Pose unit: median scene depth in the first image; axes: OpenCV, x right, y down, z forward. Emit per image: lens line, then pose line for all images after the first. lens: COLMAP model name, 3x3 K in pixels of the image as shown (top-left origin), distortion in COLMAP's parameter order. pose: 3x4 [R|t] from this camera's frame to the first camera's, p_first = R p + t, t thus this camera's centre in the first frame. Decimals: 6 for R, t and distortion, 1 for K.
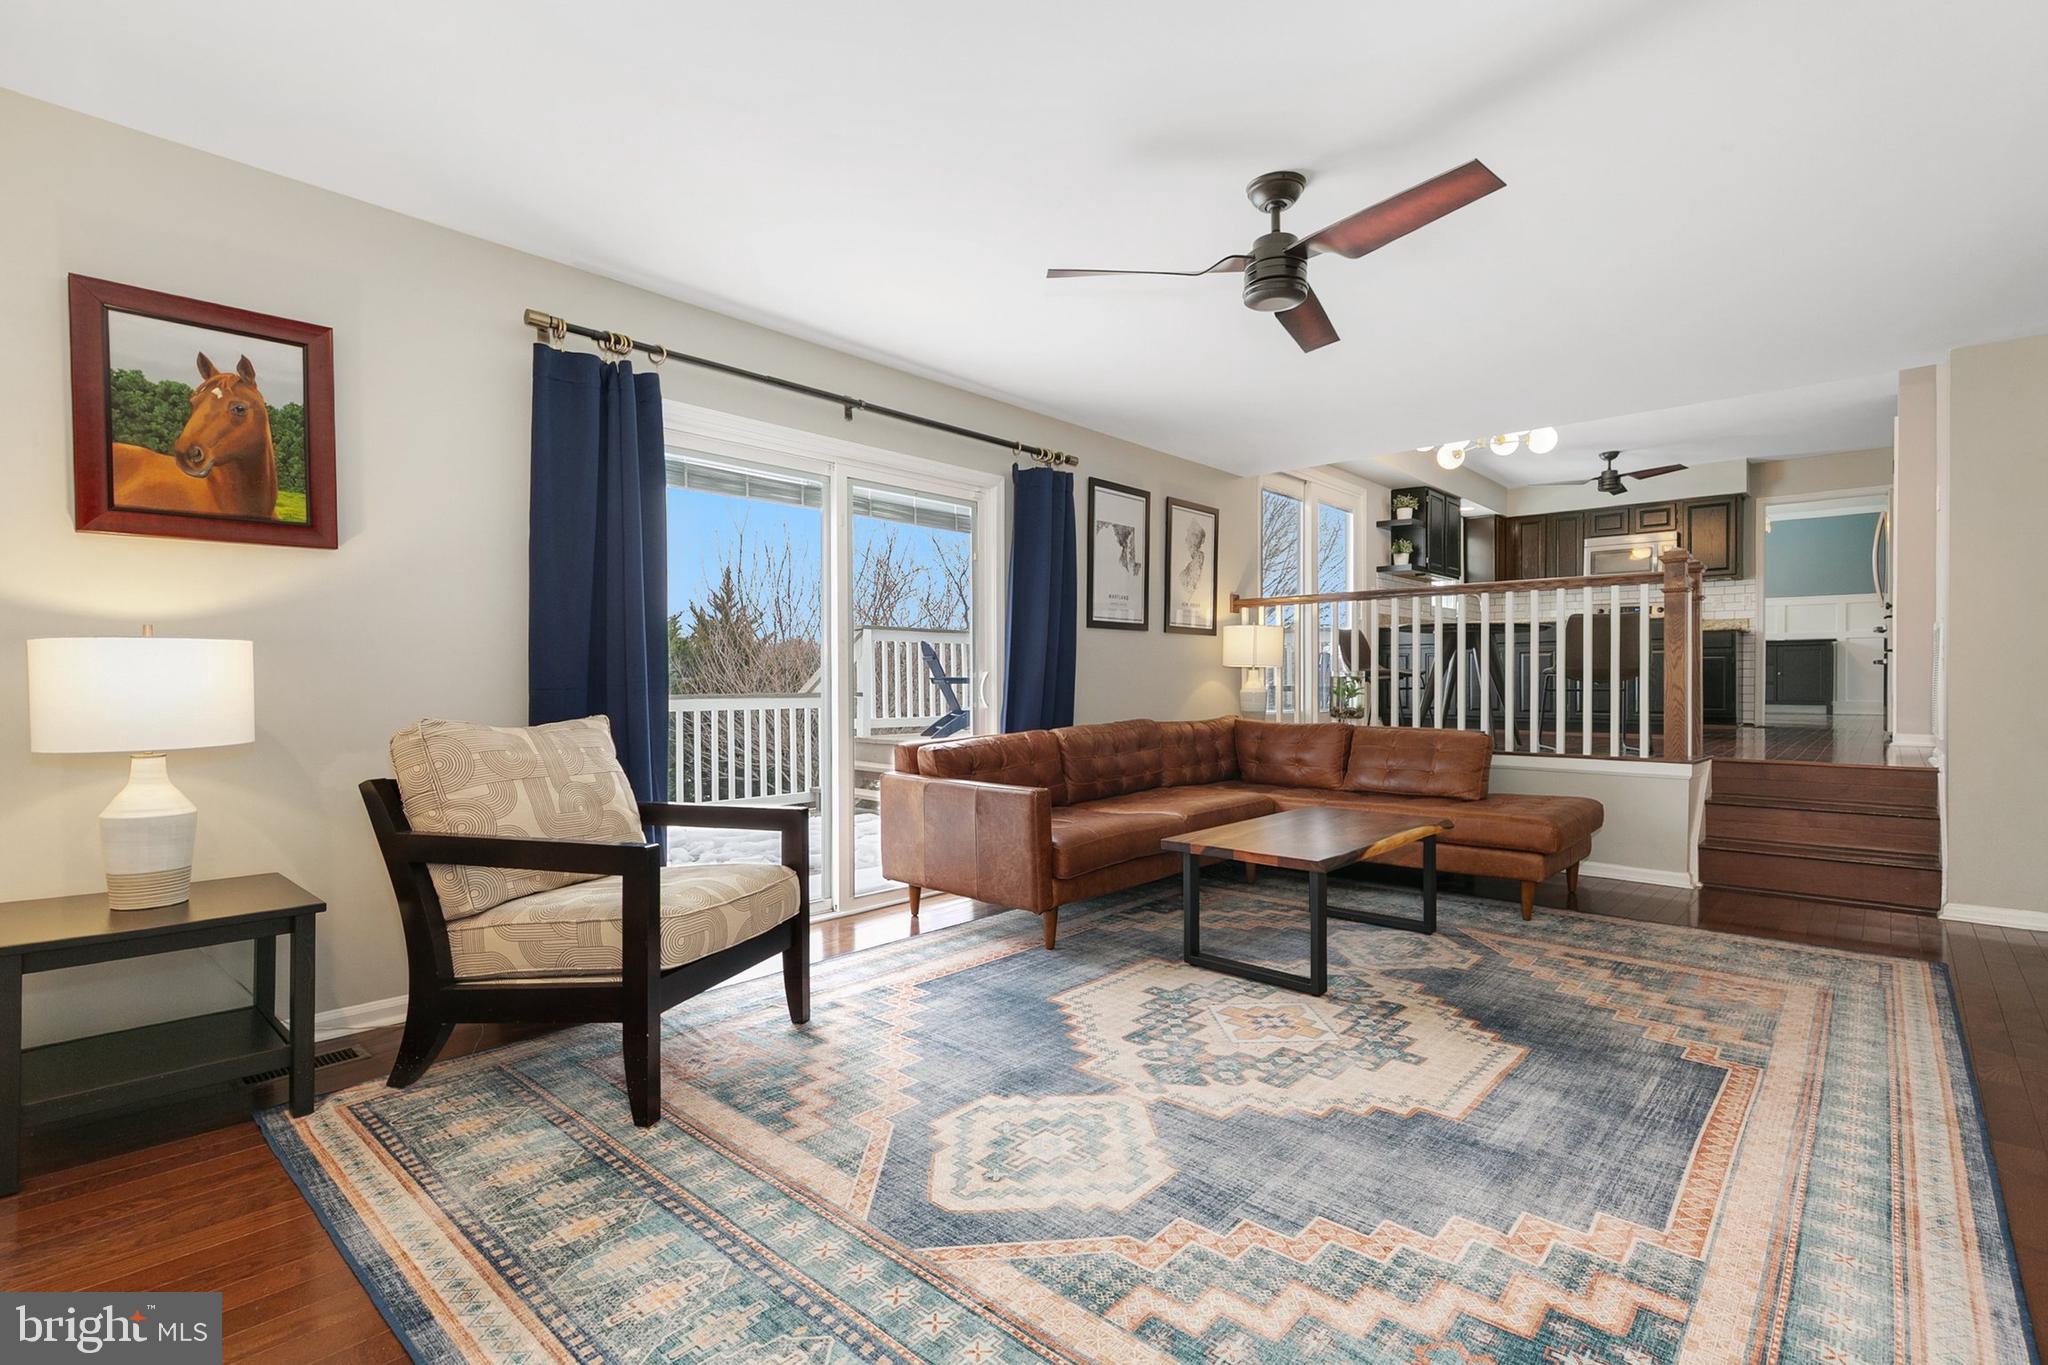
lens RADIAL K [[931.9, 0, 1033.1], [0, 931.9, 690.4], [0, 0, 1]] dist [0.009755, -0.002372]
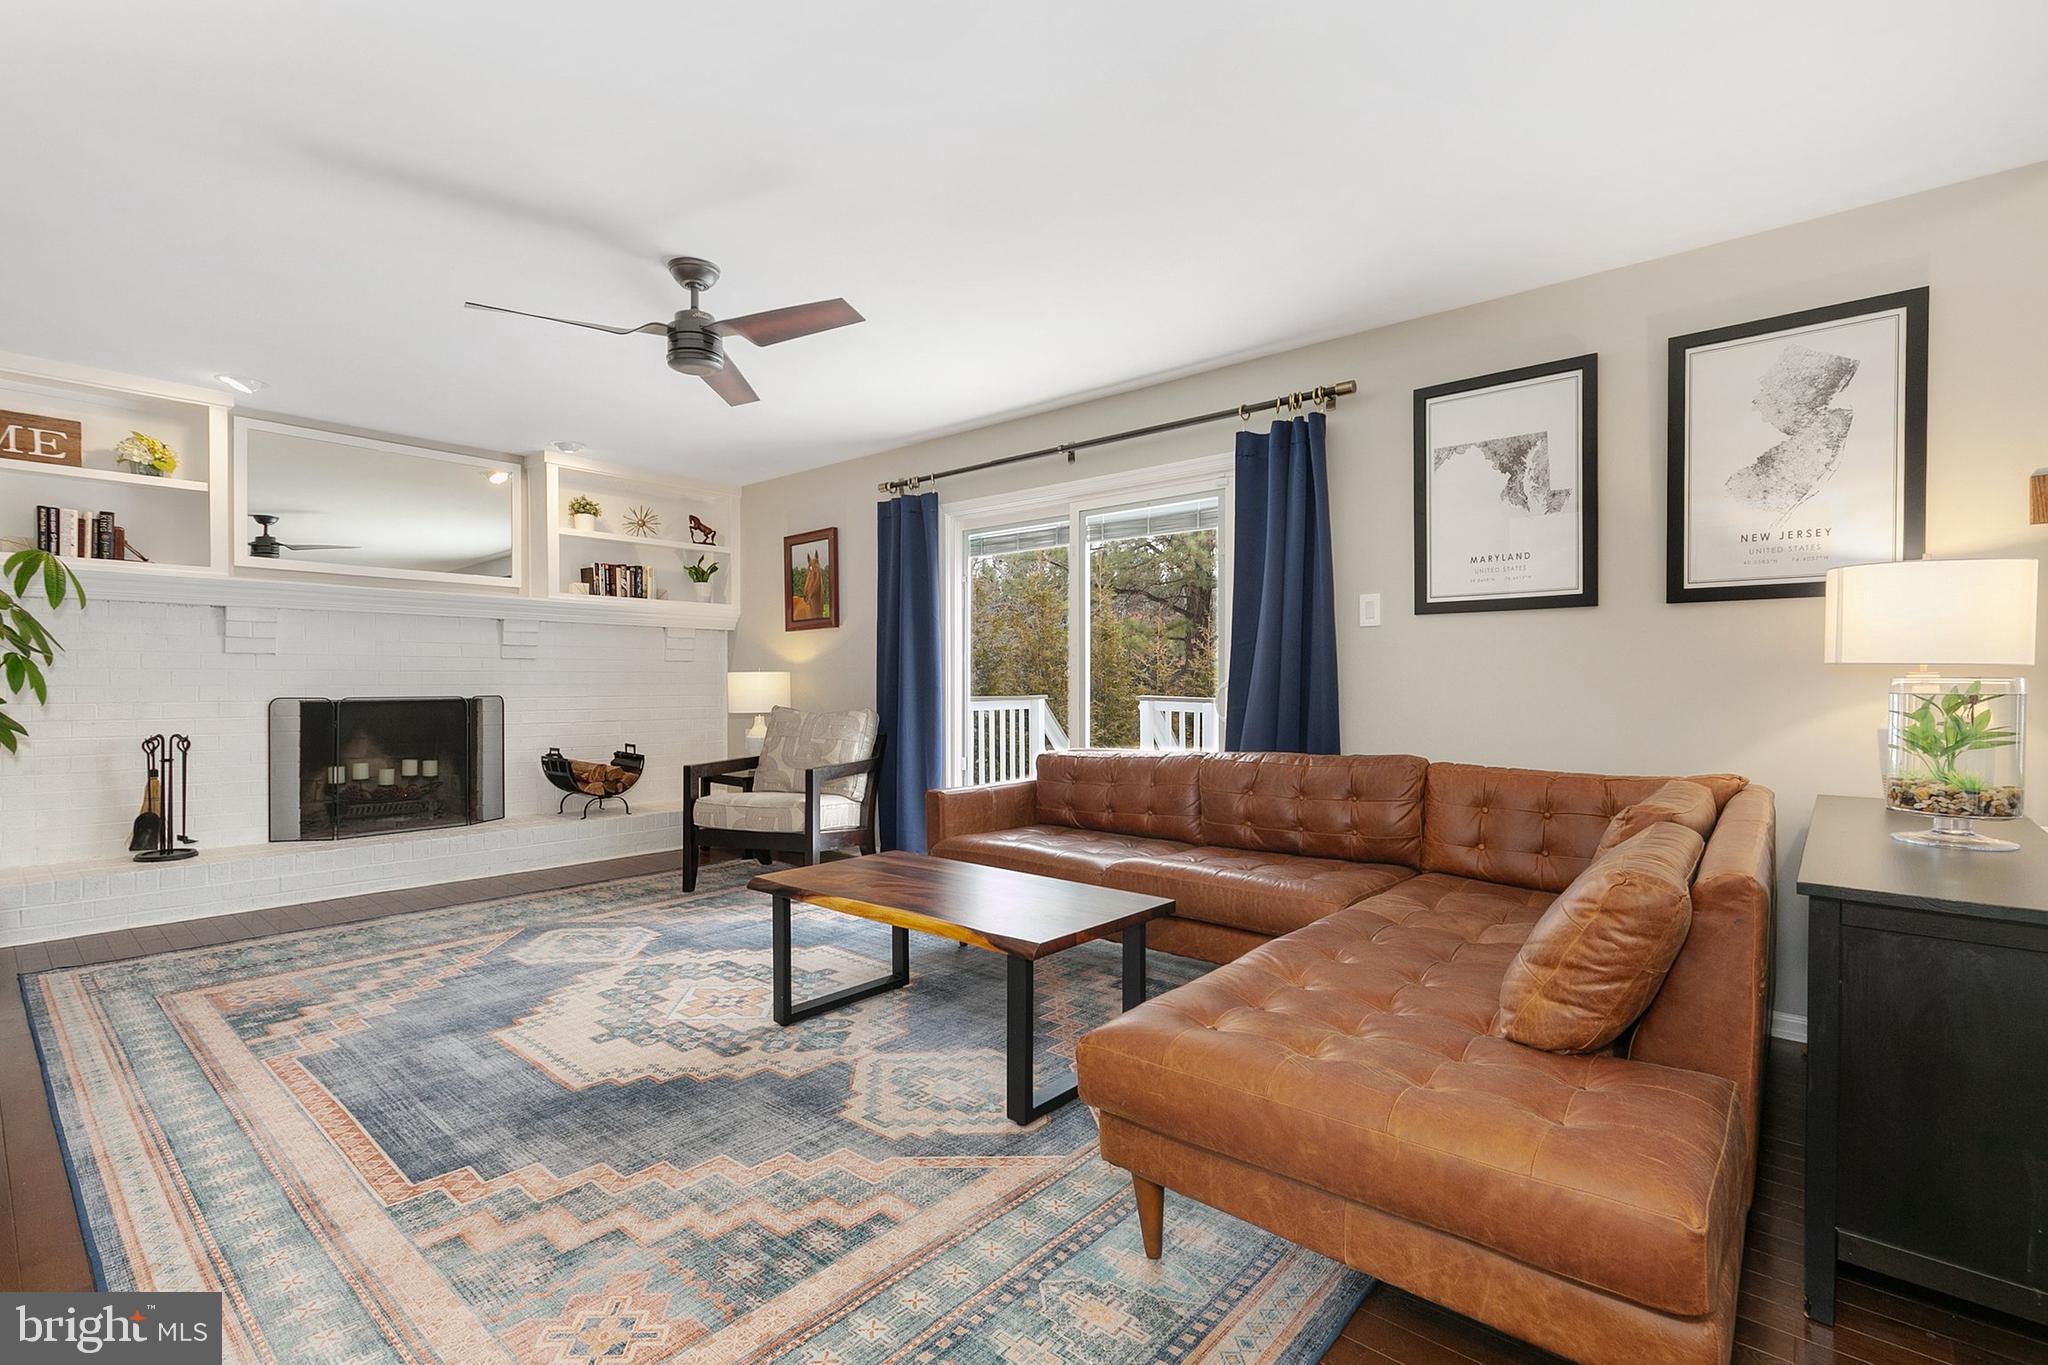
lens RADIAL K [[931.9, 0, 1015.6], [0, 931.9, 692.8], [0, 0, 1]] dist [0.009755, -0.002372]
pose [[0.021835, 0.011855, -0.999691, 1.380348], [-0.013616, 0.999840, 0.011559, -0.029215], [0.999669, 0.013360, 0.021993, 1.327935]]
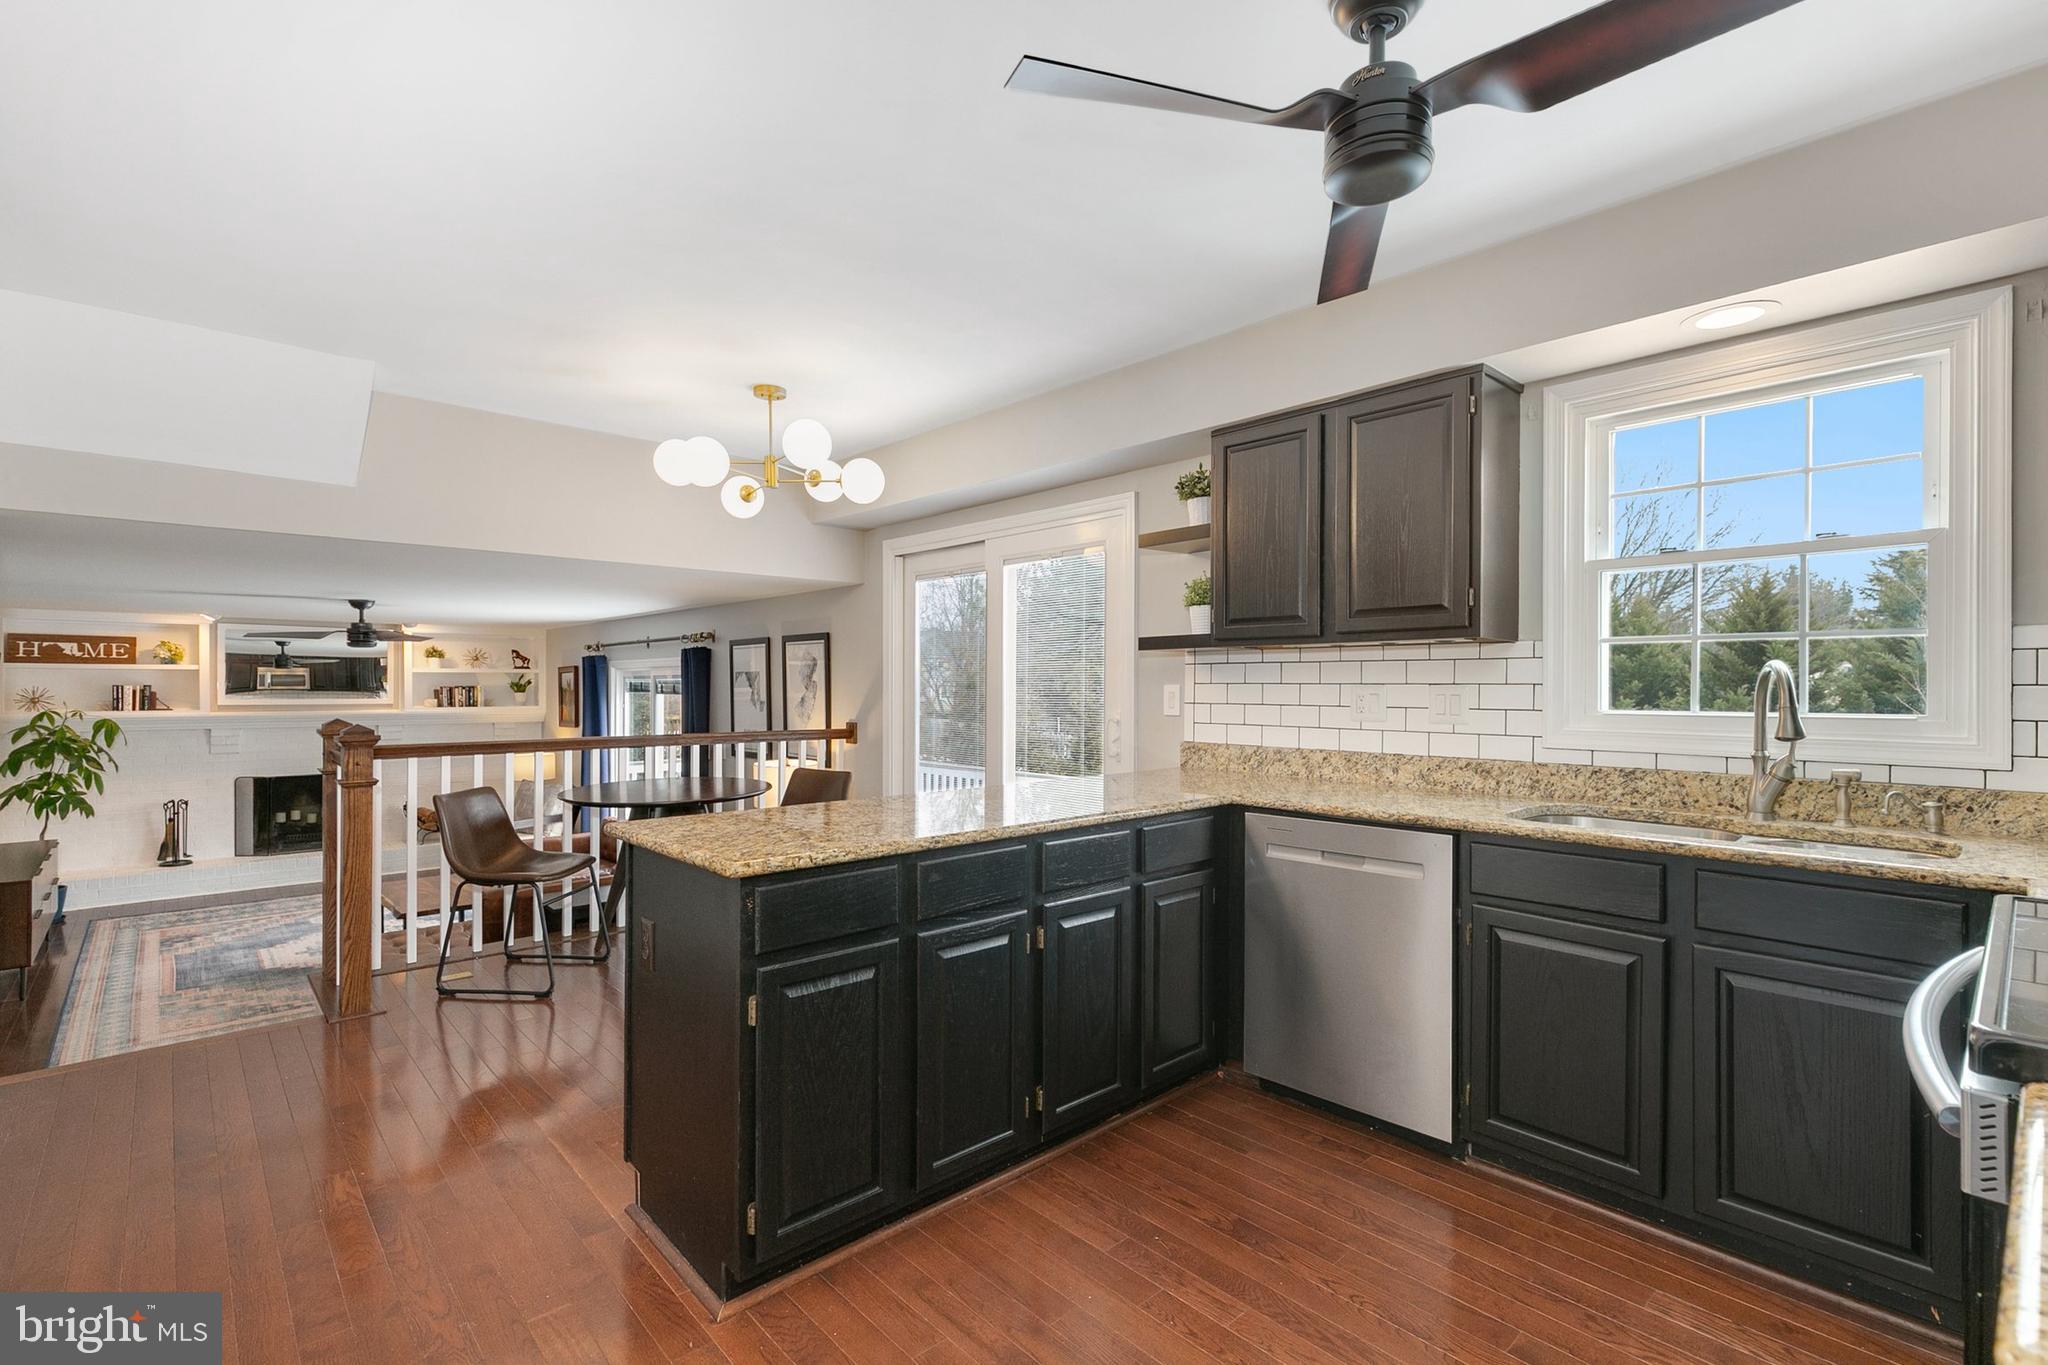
lens RADIAL K [[931.9, 0, 1022.0], [0, 931.9, 693.1], [0, 0, 1]] dist [0.009755, -0.002372]
pose [[-0.089709, 0.010274, -0.995915, 2.514294], [-0.012817, 0.999852, 0.011469, -0.332532], [0.995886, 0.013793, -0.089564, 2.891180]]
